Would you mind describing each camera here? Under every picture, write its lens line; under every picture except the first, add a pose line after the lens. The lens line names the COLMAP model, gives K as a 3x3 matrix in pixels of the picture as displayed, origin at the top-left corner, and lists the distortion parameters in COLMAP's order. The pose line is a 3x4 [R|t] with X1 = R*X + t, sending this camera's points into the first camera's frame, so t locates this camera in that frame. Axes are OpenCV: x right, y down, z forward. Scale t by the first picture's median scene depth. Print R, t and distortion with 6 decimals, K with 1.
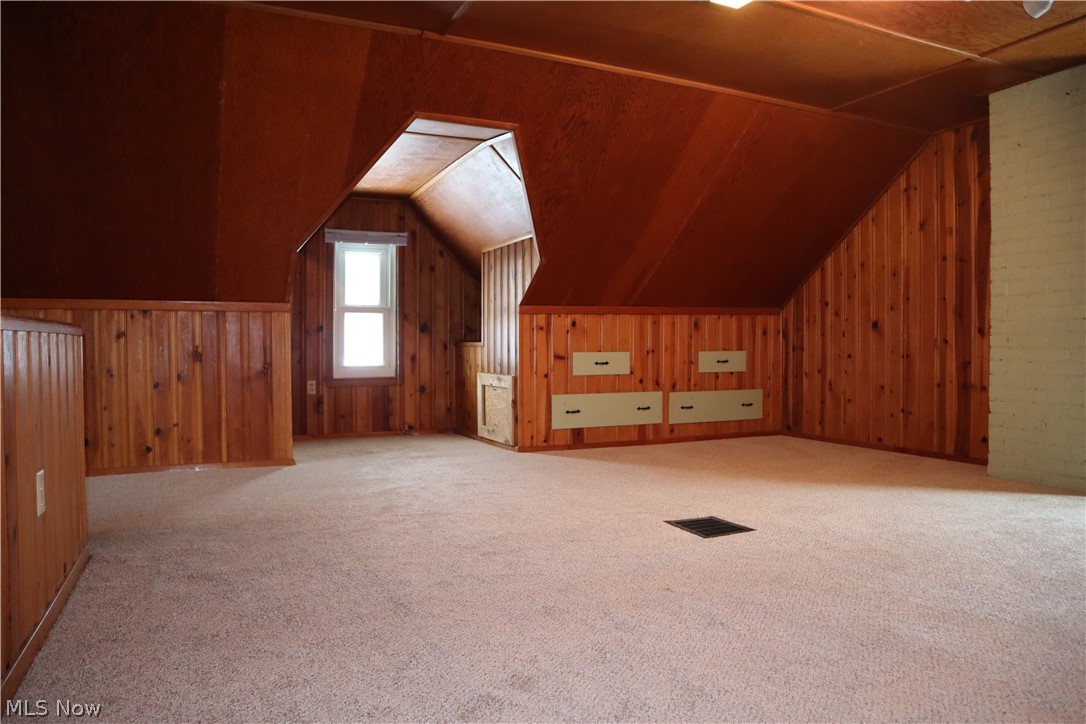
lens RADIAL K [[750.0, 0, 543.0], [0, 750.0, 362.0], [0, 0, 1]] dist [-0.131935, 0.082264]
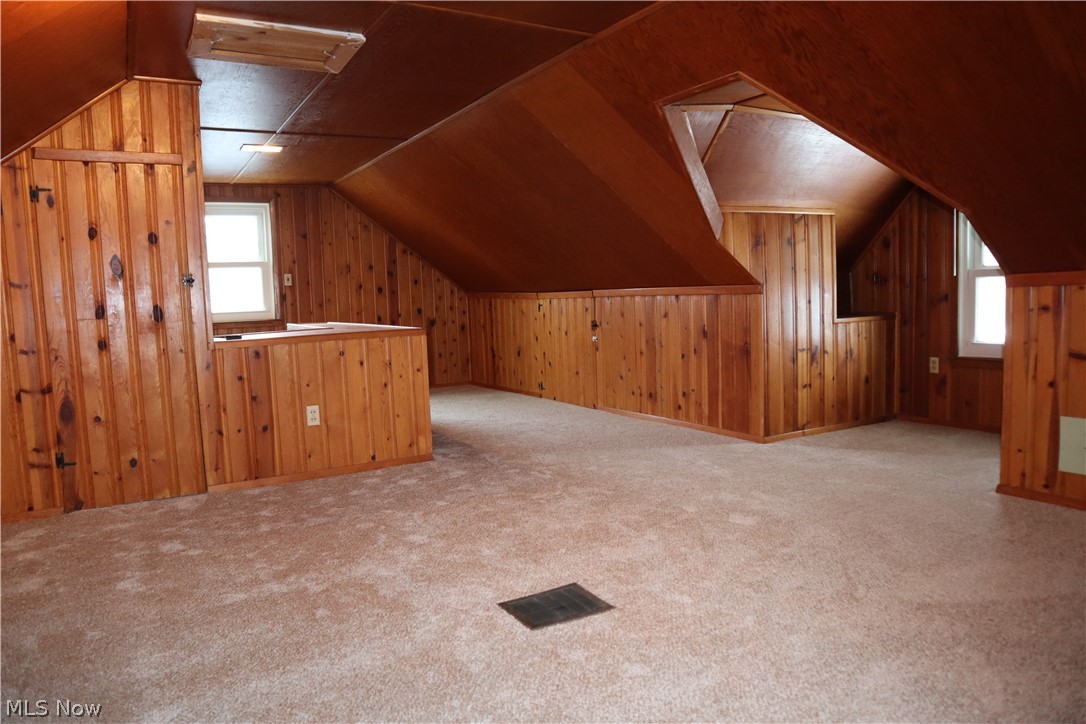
lens RADIAL K [[750.0, 0, 543.0], [0, 750.0, 362.0], [0, 0, 1]] dist [-0.131935, 0.082264]
pose [[0.088050, 0.089012, -0.992131, 0.702403], [0.015323, 0.995761, 0.090698, -0.076553], [0.995998, -0.023189, 0.086313, 0.661105]]
